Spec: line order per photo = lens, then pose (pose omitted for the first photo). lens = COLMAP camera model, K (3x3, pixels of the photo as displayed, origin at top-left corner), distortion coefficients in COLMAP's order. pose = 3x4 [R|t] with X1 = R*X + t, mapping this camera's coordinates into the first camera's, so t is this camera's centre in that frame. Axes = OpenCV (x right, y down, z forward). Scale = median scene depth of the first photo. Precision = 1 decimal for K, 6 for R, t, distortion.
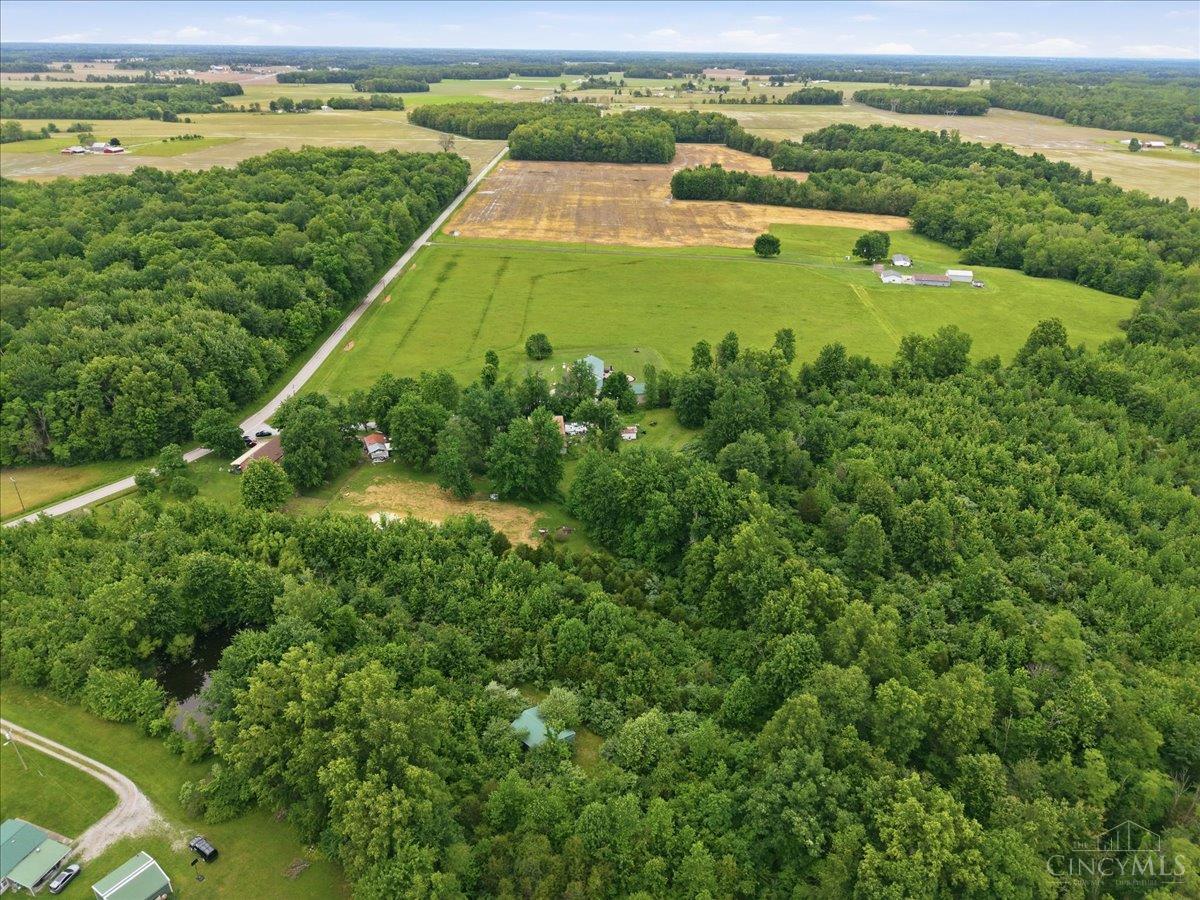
lens RADIAL K [[893.5, 0, 600.0], [0, 893.5, 450.0], [0, 0, 1]] dist [0.016902, -0.020763]
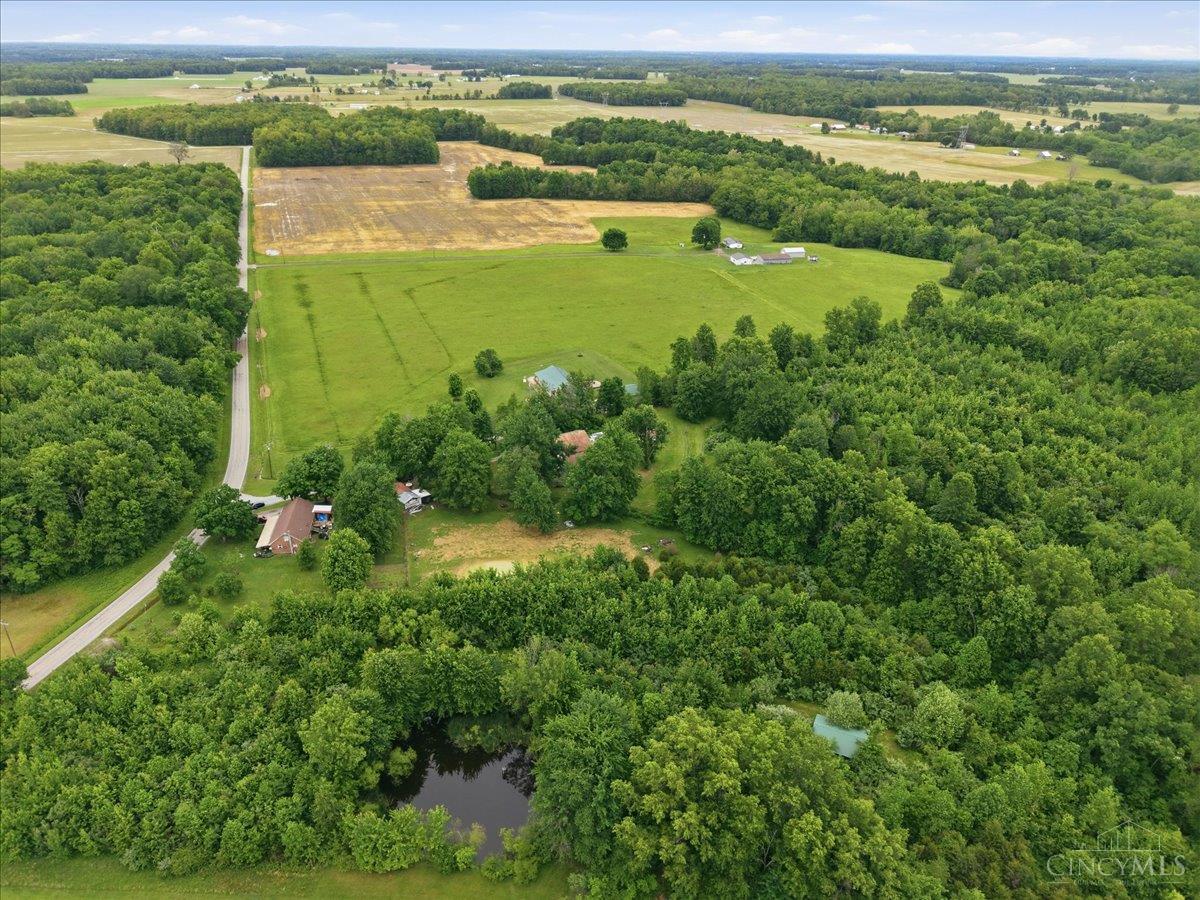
lens RADIAL K [[893.5, 0, 600.0], [0, 893.5, 450.0], [0, 0, 1]] dist [0.016902, -0.020763]
pose [[0.919474, -0.162345, 0.358067, -0.185624], [0.160165, 0.986435, 0.035958, -0.024156], [-0.359047, 0.024287, 0.933003, 0.047620]]
